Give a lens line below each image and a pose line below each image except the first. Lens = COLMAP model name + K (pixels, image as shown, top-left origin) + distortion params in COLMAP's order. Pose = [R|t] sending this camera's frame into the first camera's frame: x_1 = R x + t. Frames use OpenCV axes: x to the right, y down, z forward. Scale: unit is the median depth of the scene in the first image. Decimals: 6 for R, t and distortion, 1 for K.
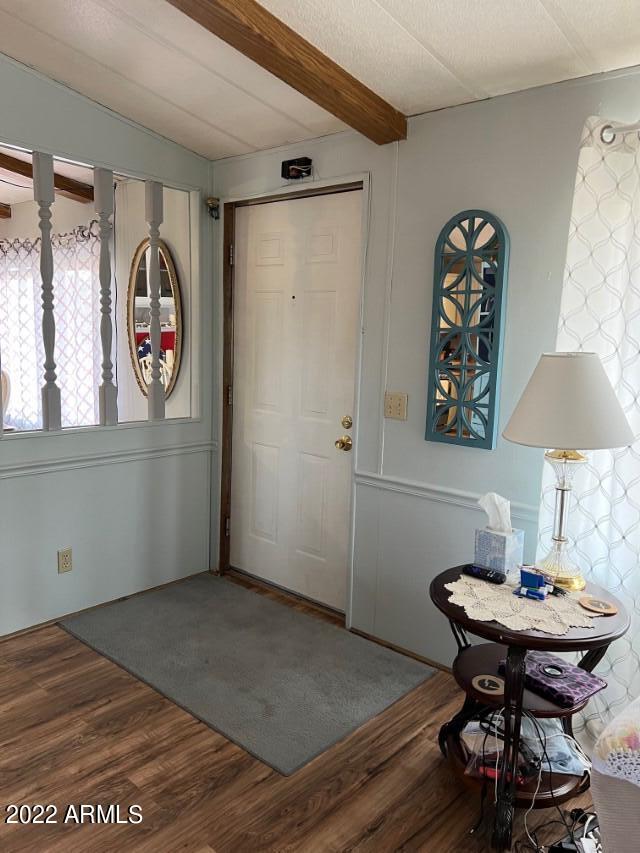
lens RADIAL K [[642.5, 0, 337.7], [0, 642.5, 423.1], [0, 0, 1]] dist [0.058435, -0.067468]
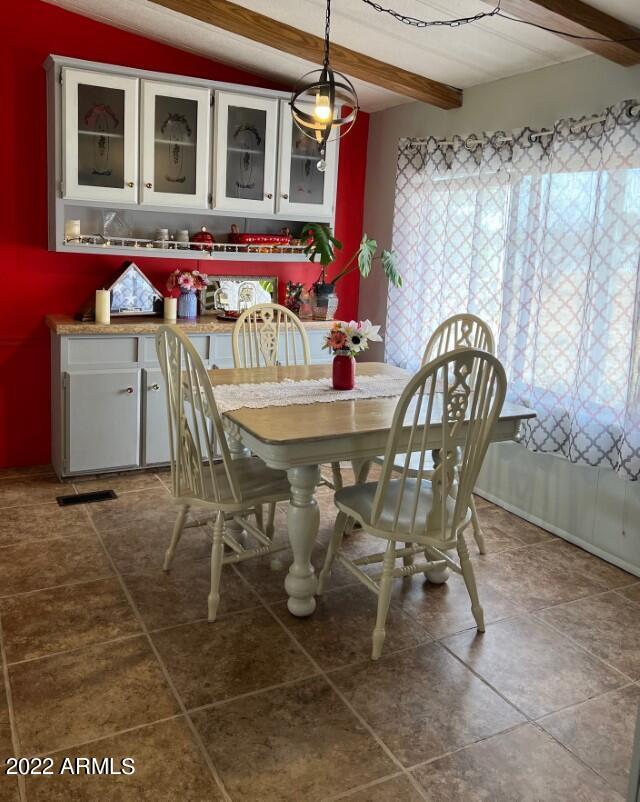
lens RADIAL K [[687.8, 0, 291.7], [0, 687.8, 334.3], [0, 0, 1]] dist [0.053717, -0.031021]
pose [[0.924597, 0.051828, -0.377404, -0.516783], [-0.059353, 0.998202, -0.008327, -0.055943], [0.376294, 0.030100, 0.926011, 0.289340]]
